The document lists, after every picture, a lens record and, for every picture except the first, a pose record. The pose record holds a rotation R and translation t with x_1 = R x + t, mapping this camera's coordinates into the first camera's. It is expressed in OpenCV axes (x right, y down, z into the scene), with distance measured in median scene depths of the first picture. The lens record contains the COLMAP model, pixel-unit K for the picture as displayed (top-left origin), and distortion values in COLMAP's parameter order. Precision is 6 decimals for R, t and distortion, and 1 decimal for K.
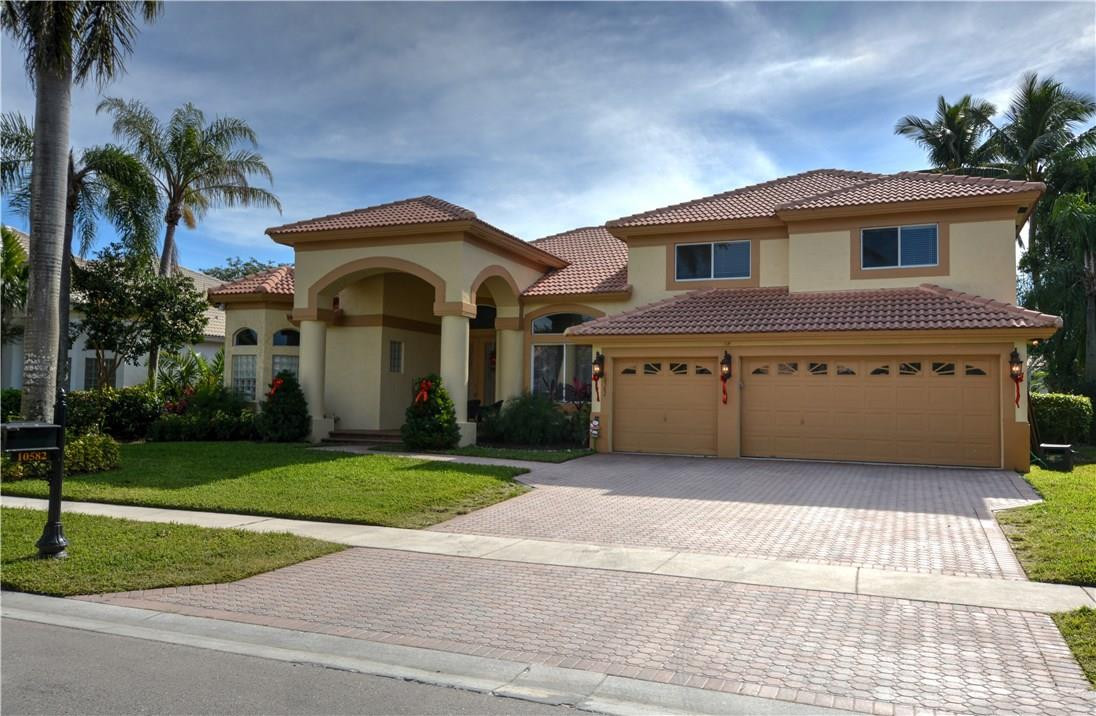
lens RADIAL K [[820.0, 0, 529.5], [0, 820.0, 357.6], [0, 0, 1]] dist [0.006900, 0.002480]
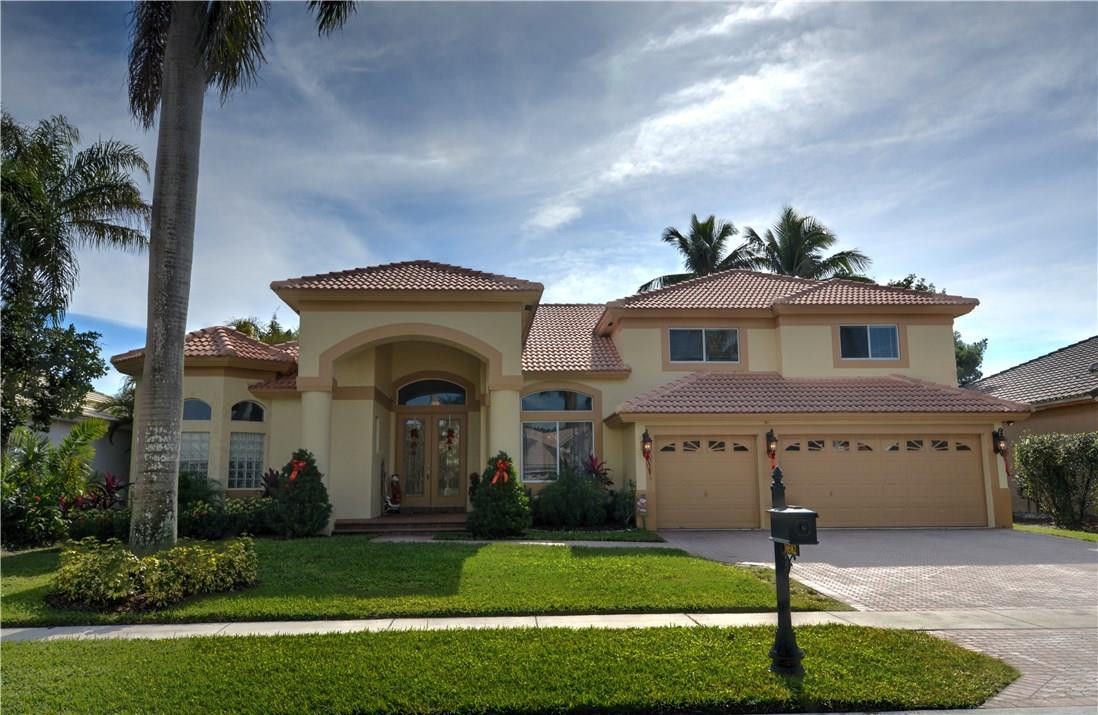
lens RADIAL K [[821.5, 0, 530.5], [0, 821.5, 357.1], [0, 0, 1]] dist [0.006900, 0.002480]
pose [[0.903240, 0.042716, 0.427004, -0.480943], [-0.001465, 0.995335, -0.096472, 0.001952], [-0.429133, 0.086512, 0.899089, 0.139830]]
